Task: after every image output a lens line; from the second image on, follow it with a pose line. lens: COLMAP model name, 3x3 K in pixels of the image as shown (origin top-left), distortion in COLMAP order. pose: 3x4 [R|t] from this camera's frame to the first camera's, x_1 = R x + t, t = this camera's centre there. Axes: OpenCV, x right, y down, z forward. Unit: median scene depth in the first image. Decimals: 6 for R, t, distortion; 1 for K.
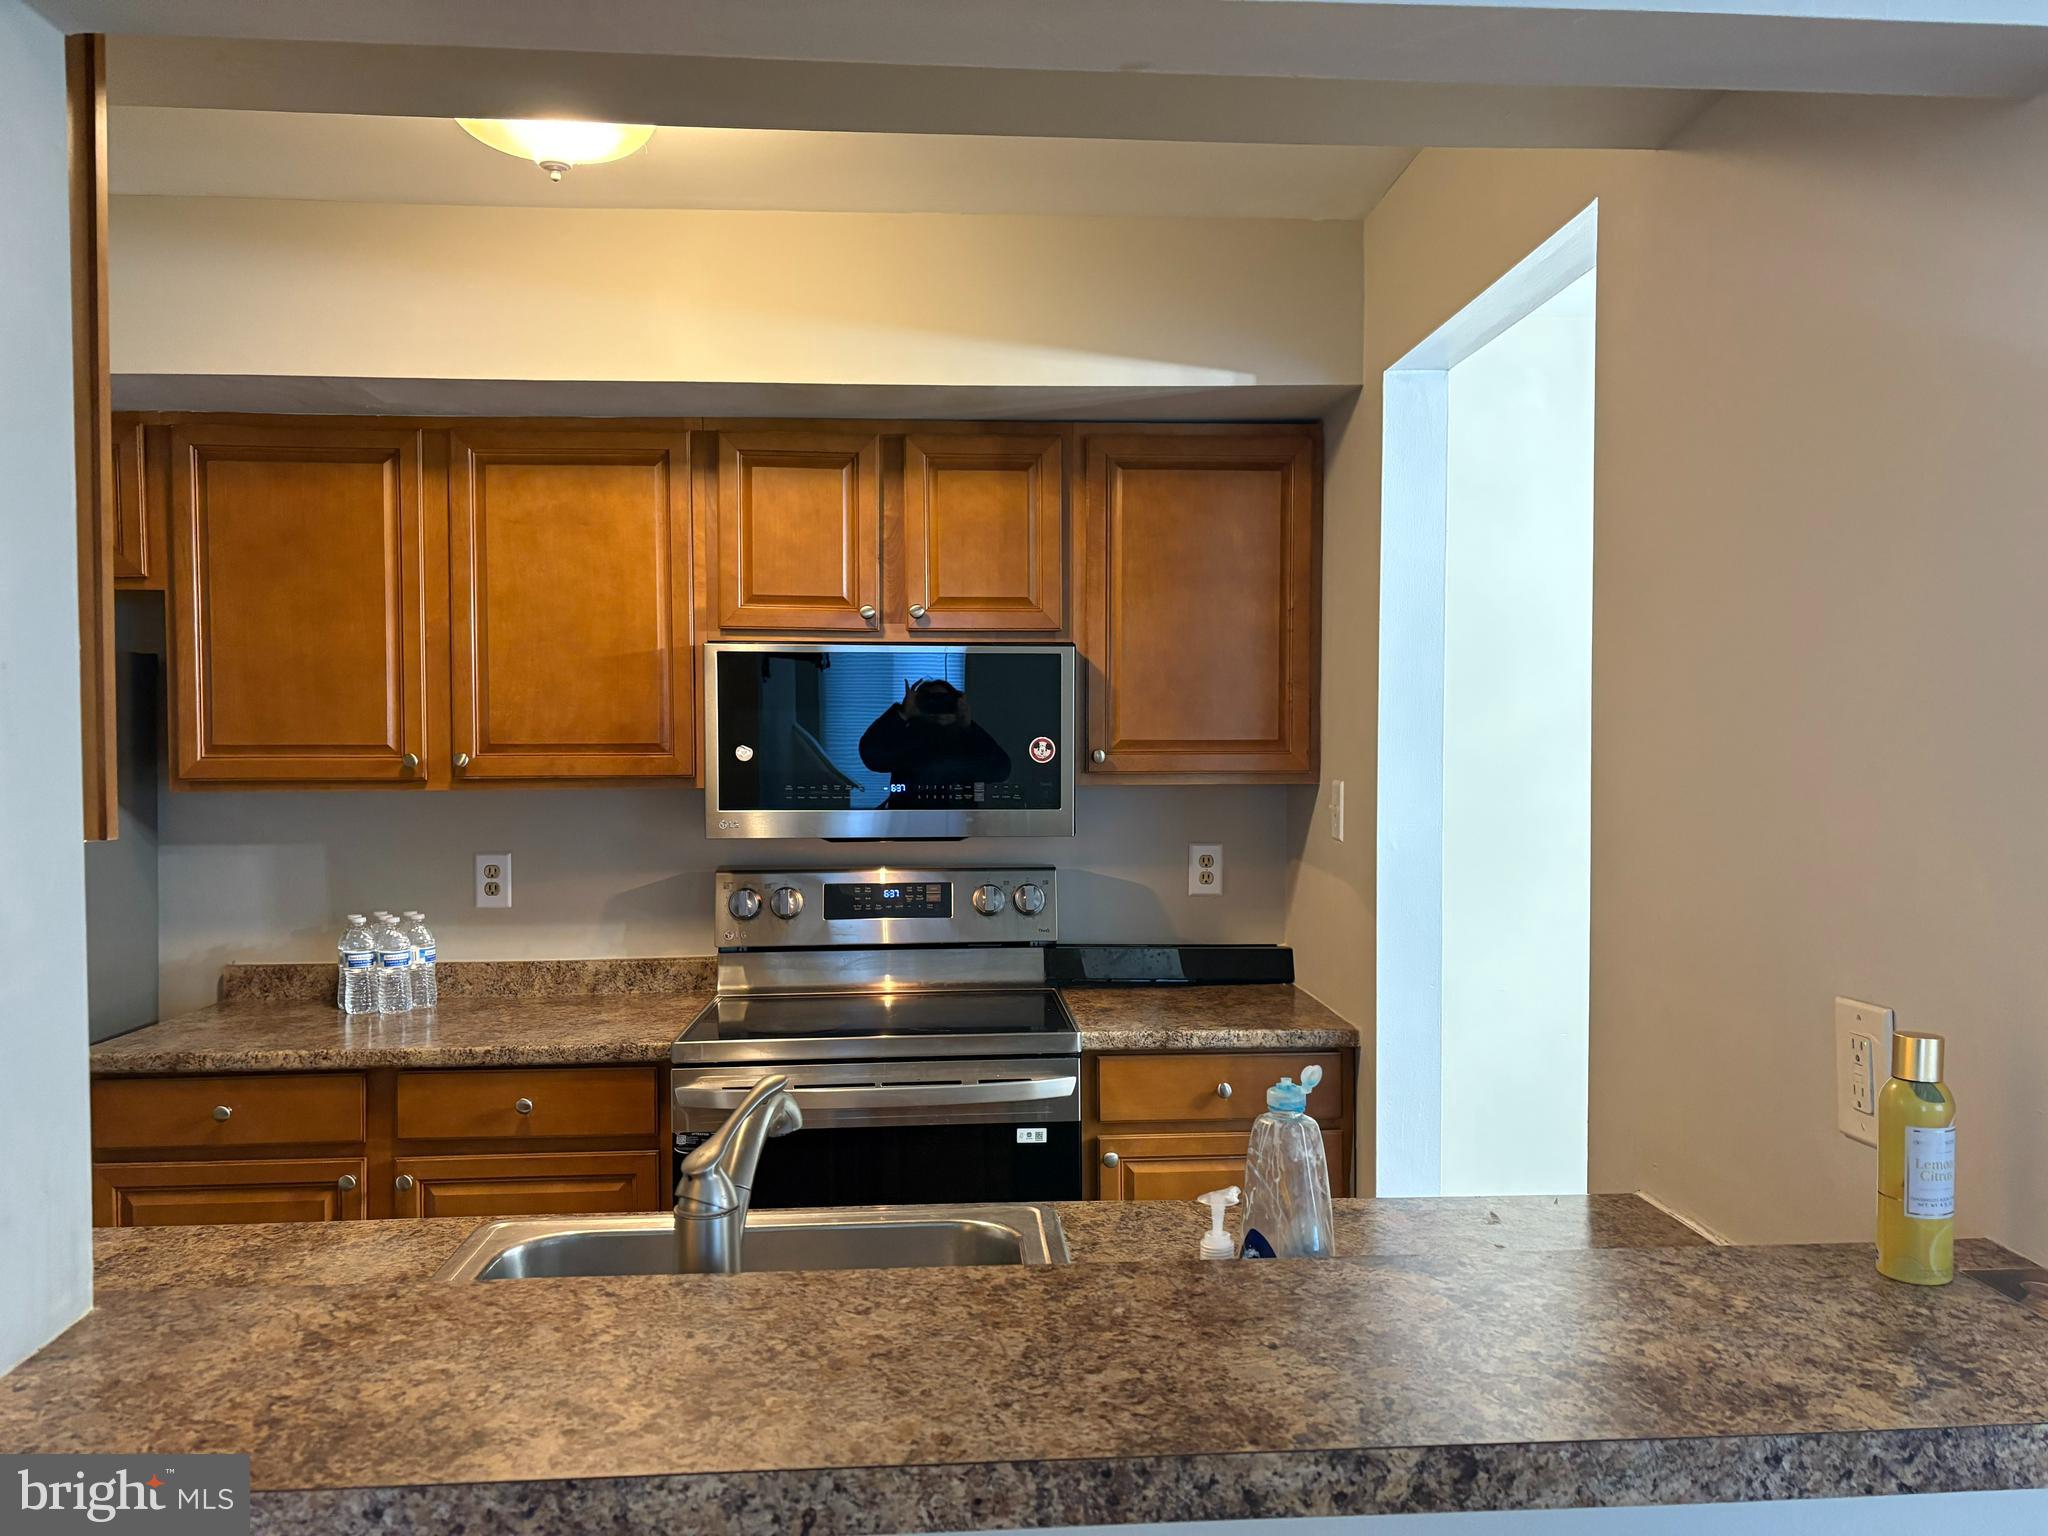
lens RADIAL K [[1567.3, 0, 1025.2], [0, 1567.3, 756.7], [0, 0, 1]] dist [0.019325, 0.002924]
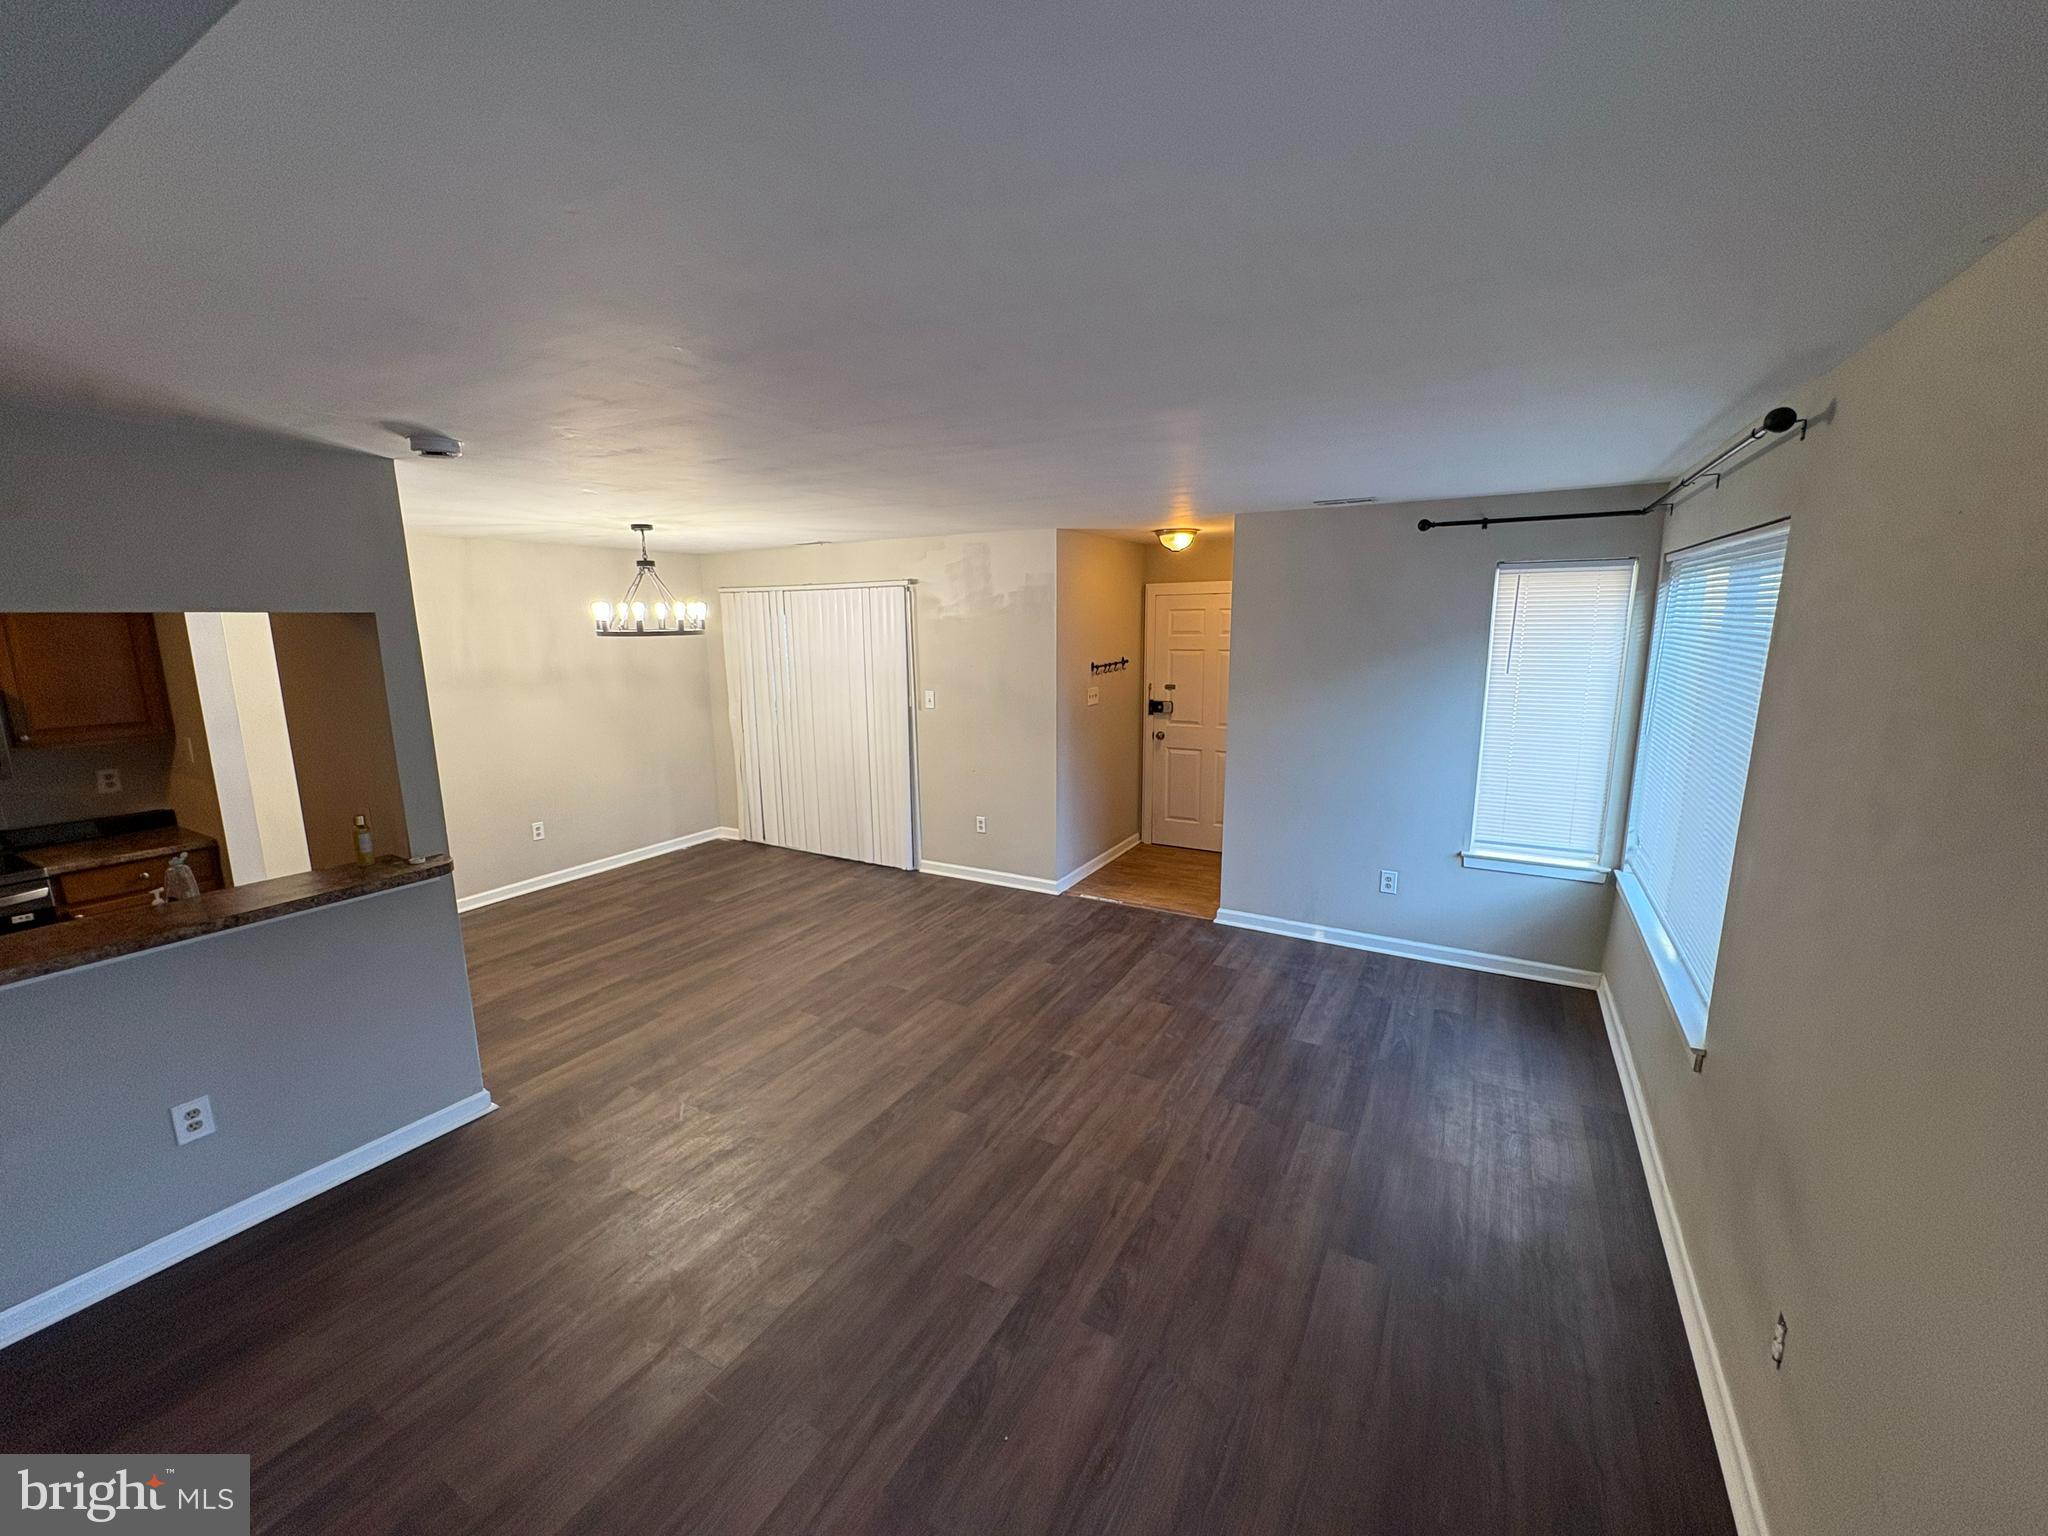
lens RADIAL K [[821.7, 0, 1024.0], [0, 821.7, 768.0], [0, 0, 1]] dist [0.009126, 0.000189]
pose [[0.562045, -0.152966, 0.812839, -0.125433], [0.021447, 0.985115, 0.170556, -0.138517], [-0.826828, -0.078428, 0.556960, -0.810544]]
